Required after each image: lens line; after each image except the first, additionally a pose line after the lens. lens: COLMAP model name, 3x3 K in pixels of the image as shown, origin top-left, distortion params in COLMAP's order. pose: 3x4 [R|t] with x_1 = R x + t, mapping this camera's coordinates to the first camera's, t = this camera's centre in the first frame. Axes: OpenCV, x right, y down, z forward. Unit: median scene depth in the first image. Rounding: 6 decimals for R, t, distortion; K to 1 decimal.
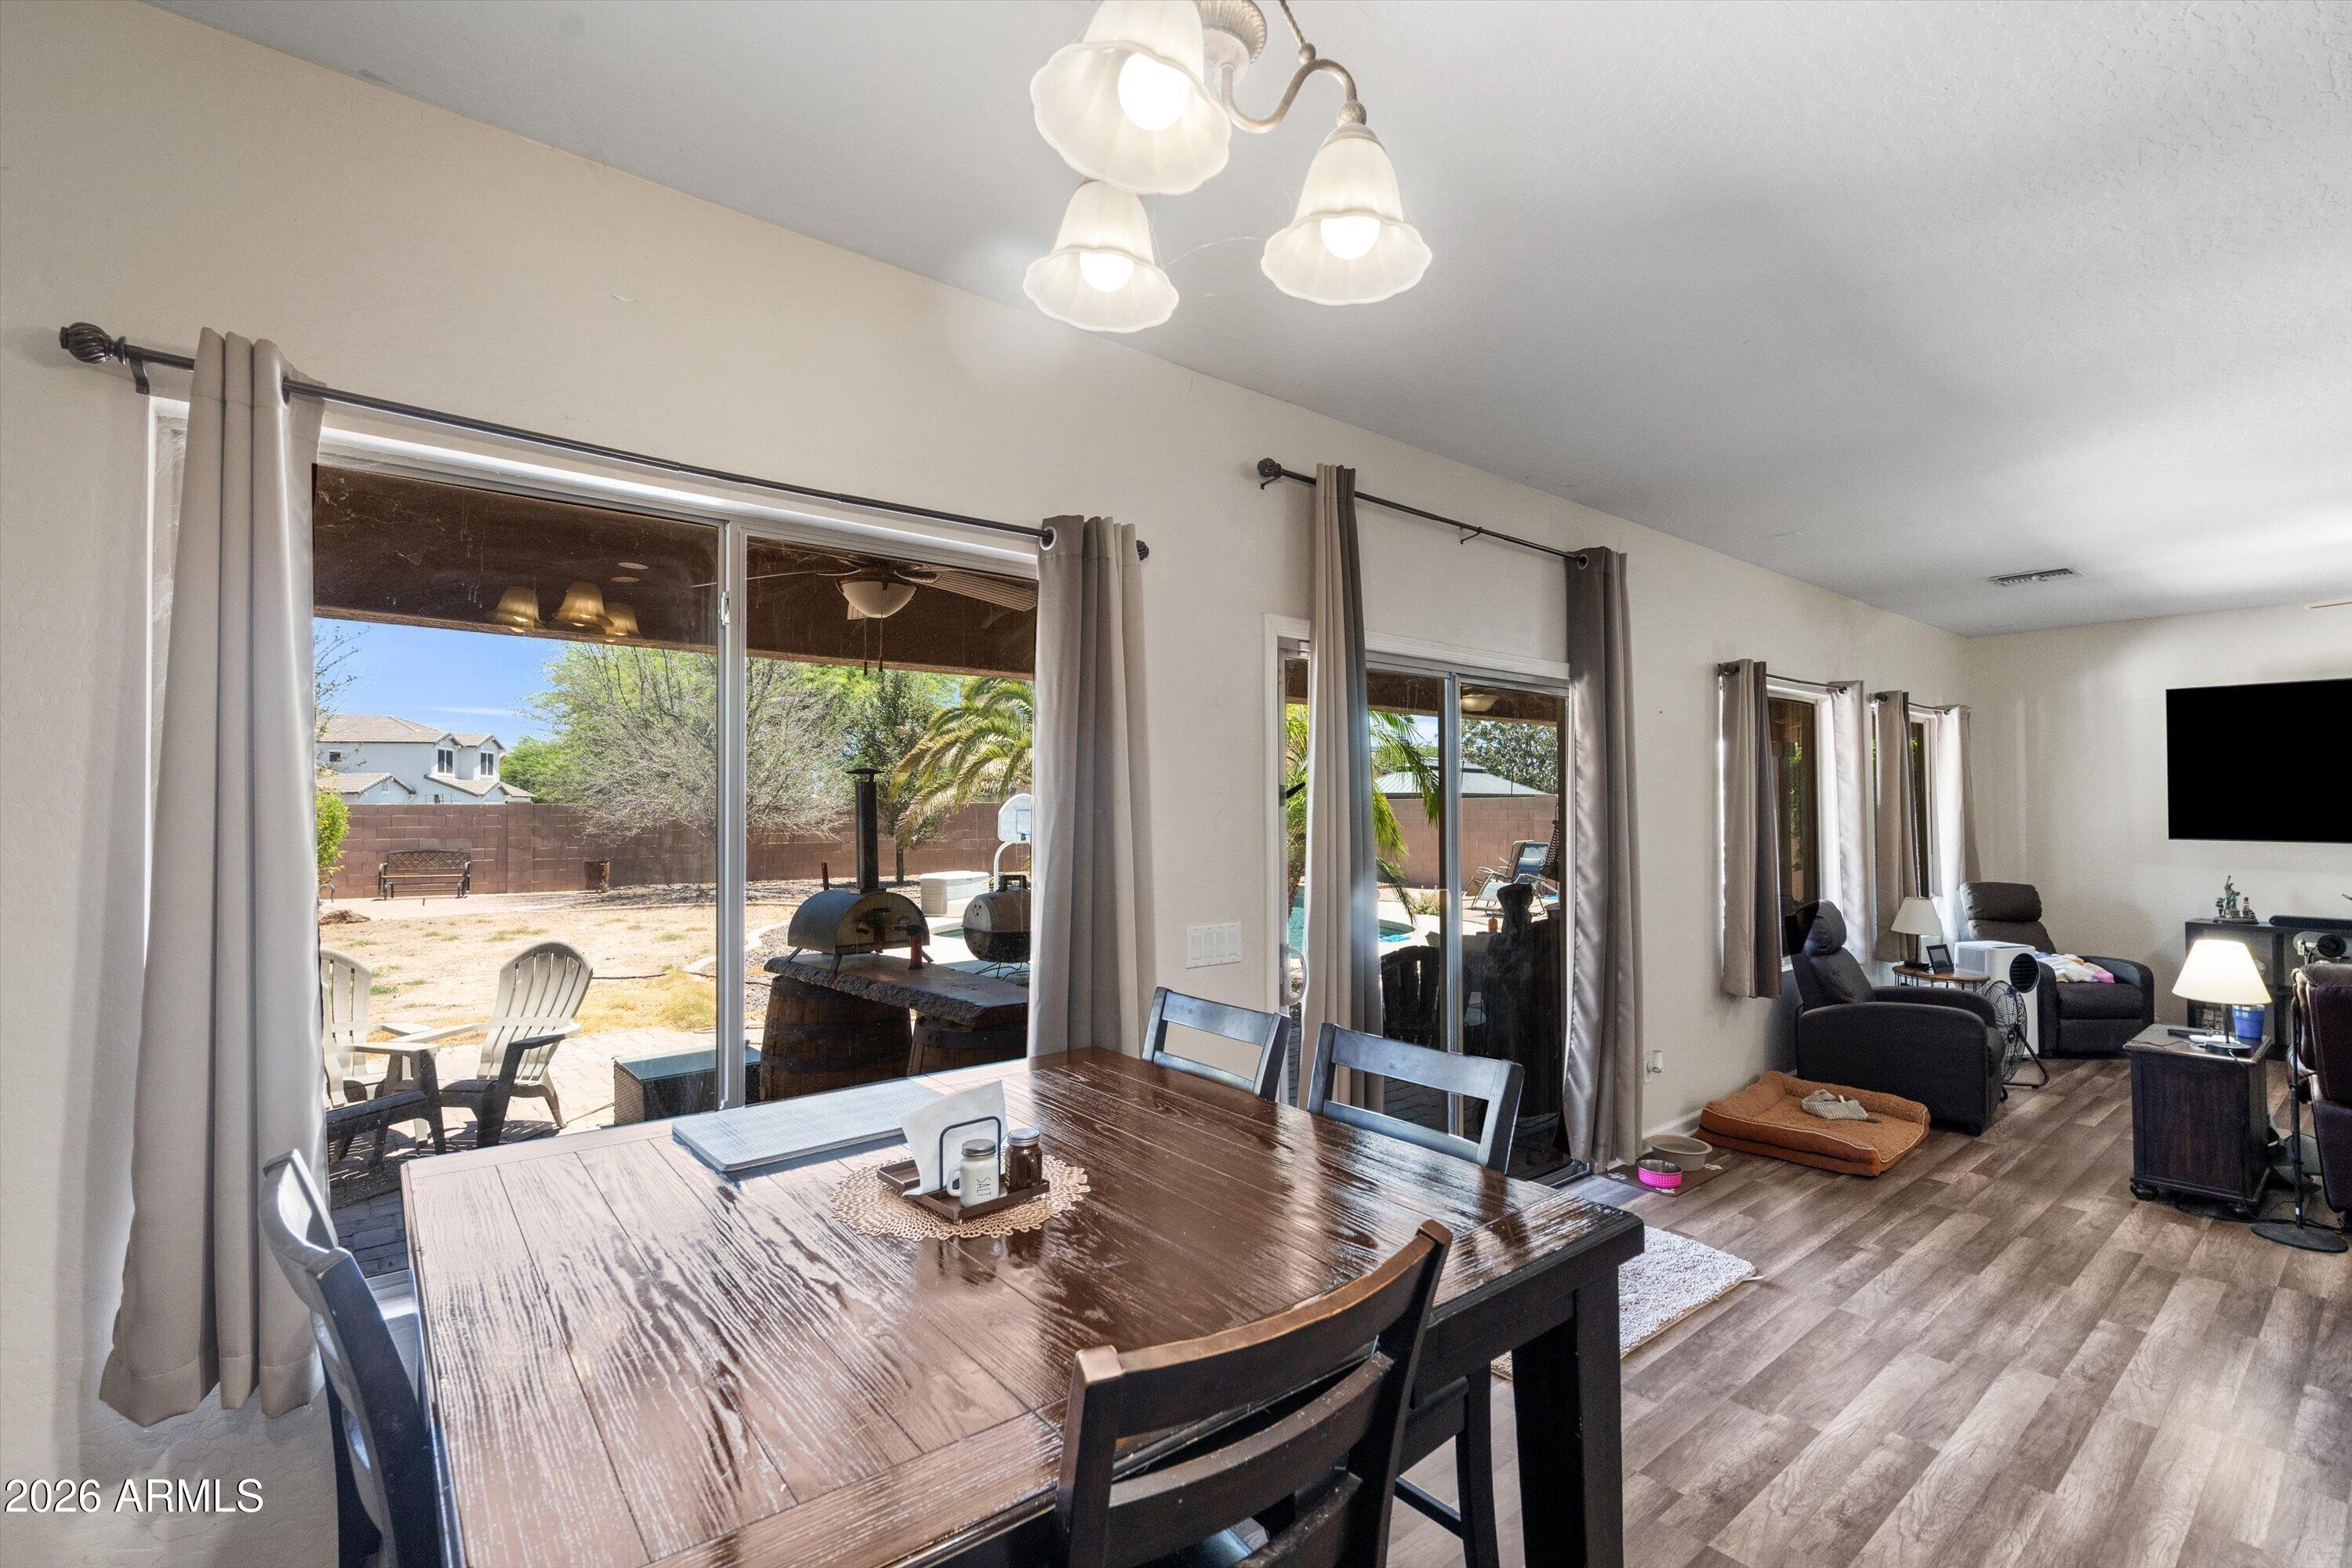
lens RADIAL K [[1050.6, 0, 1176.9], [0, 1050.6, 793.2], [0, 0, 1]] dist [0.004739, -0.000833]
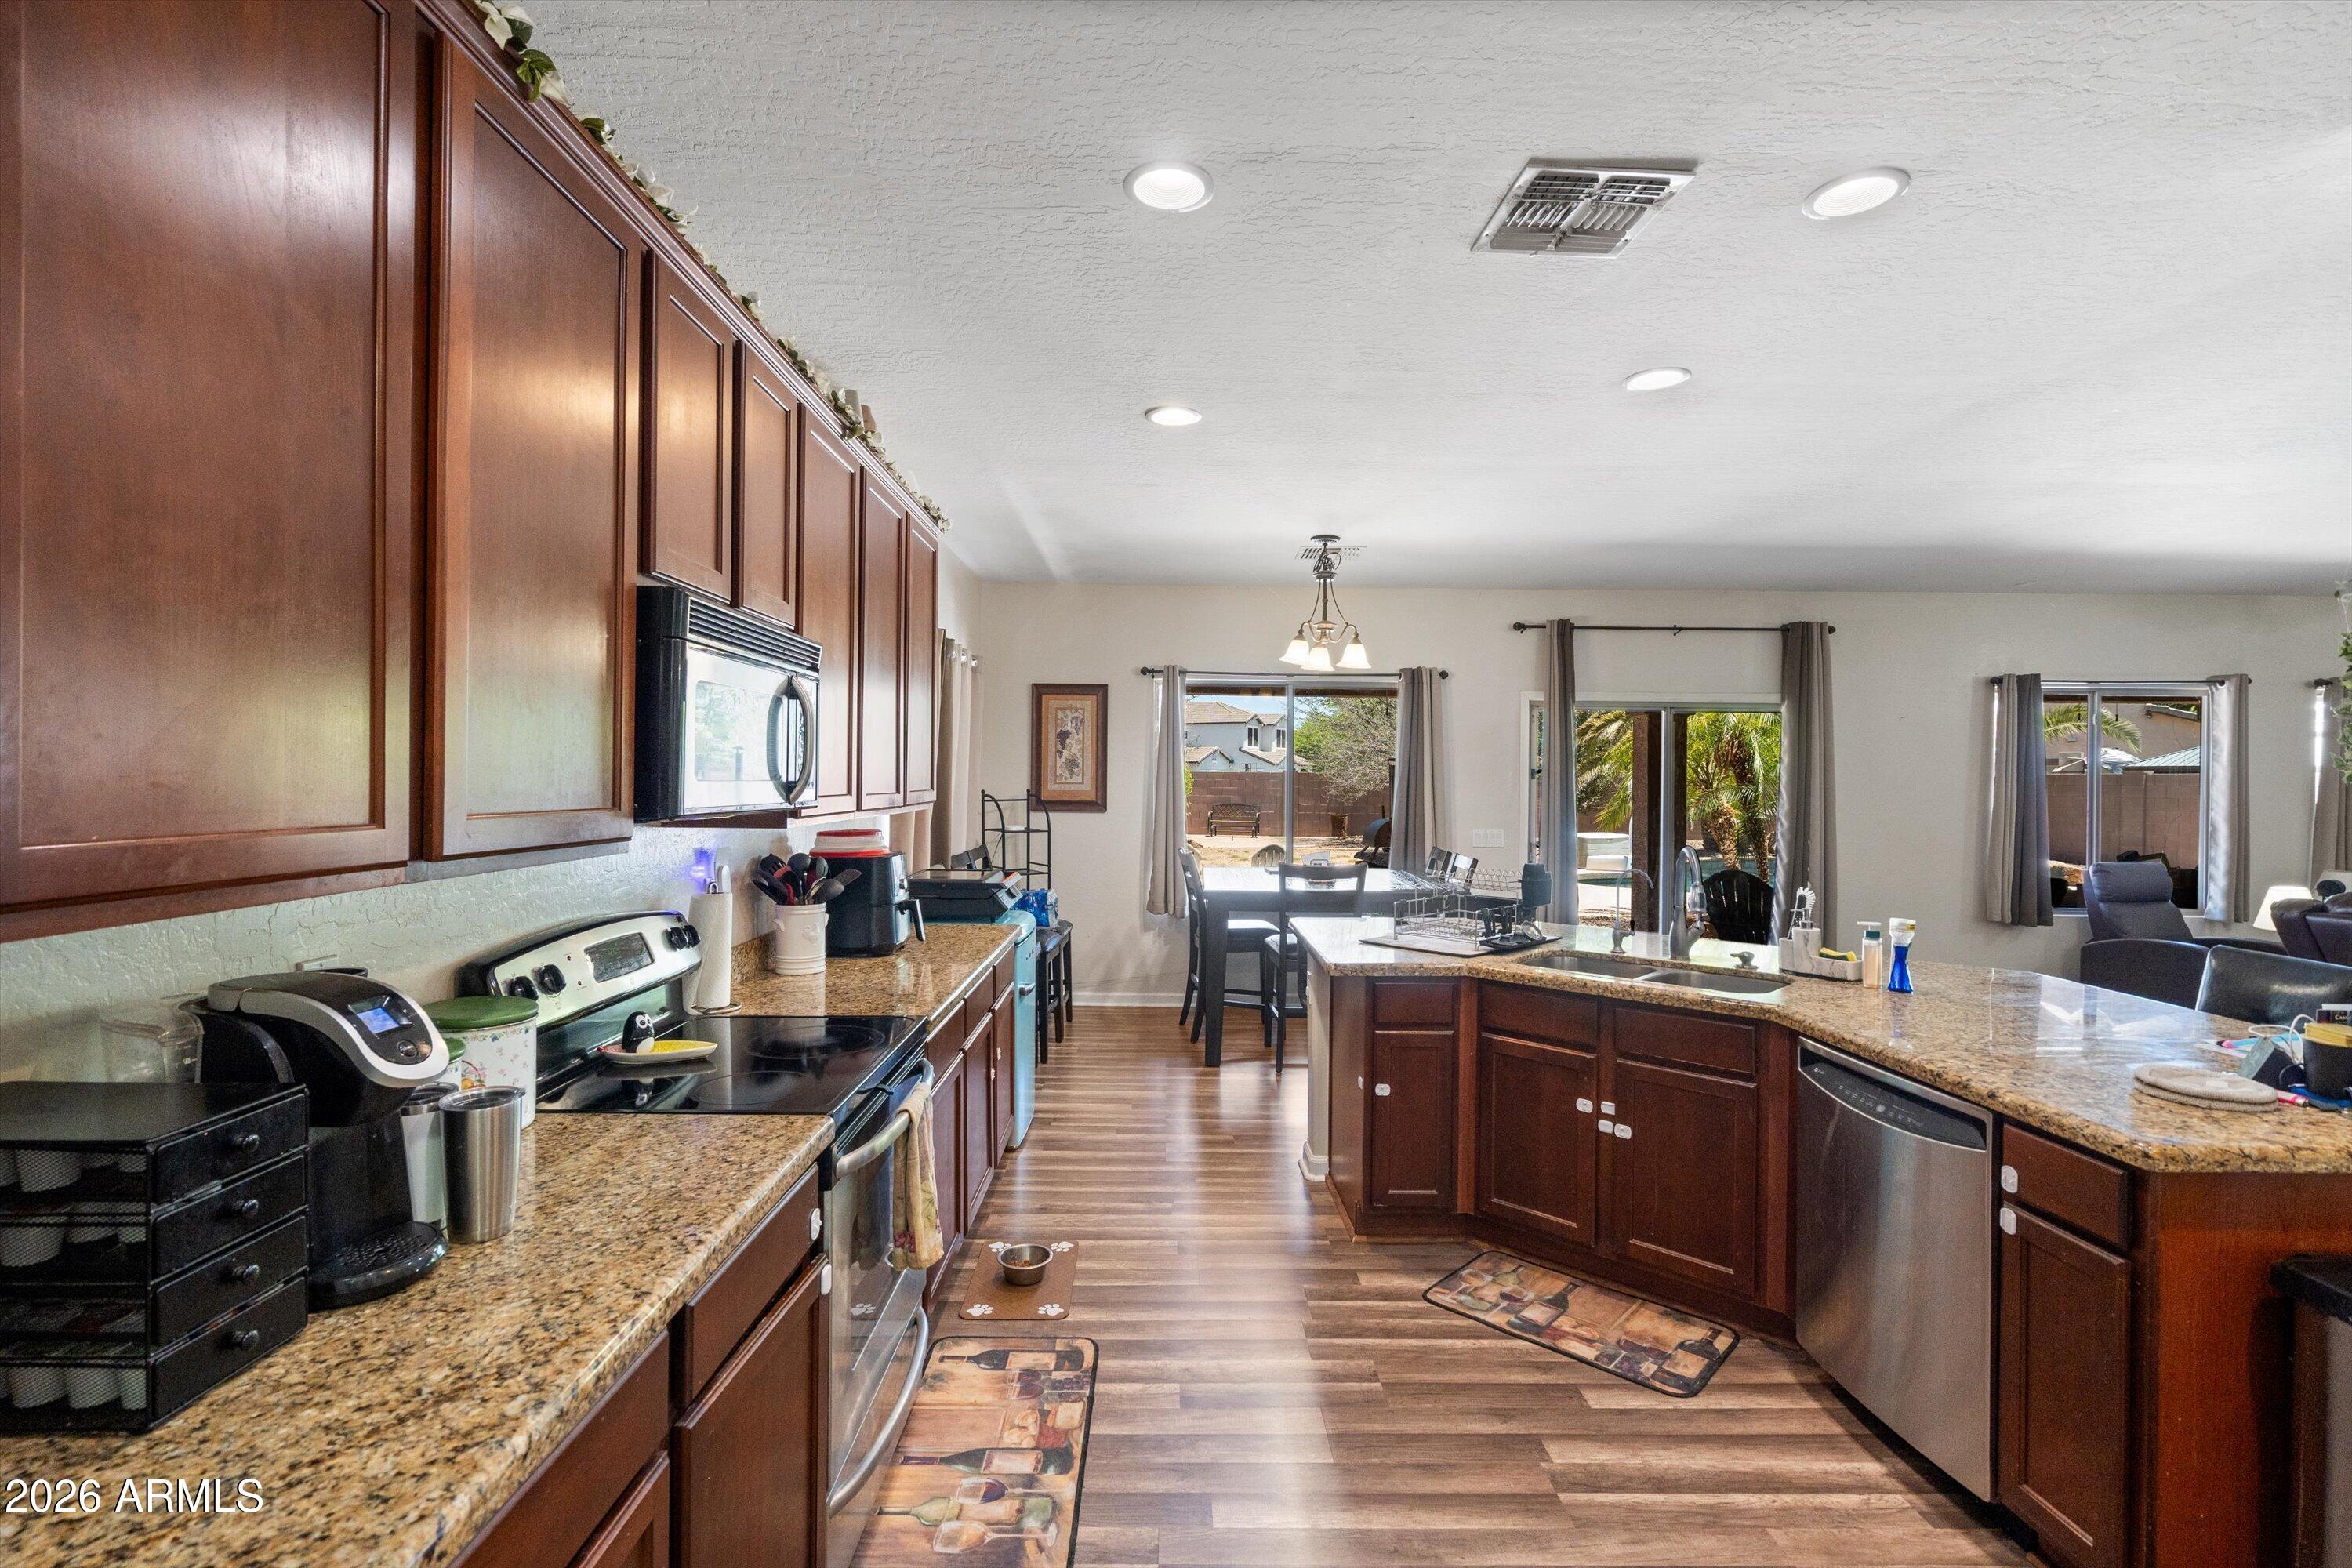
lens RADIAL K [[1068.4, 0, 1159.3], [0, 1068.4, 781.4], [0, 0, 1]] dist [-0.006903, 0.003348]
pose [[0.766633, 0.011870, -0.641976, 0.474496], [-0.000219, 0.999834, 0.018225, -0.011481], [0.642086, -0.013832, 0.766508, -0.601400]]
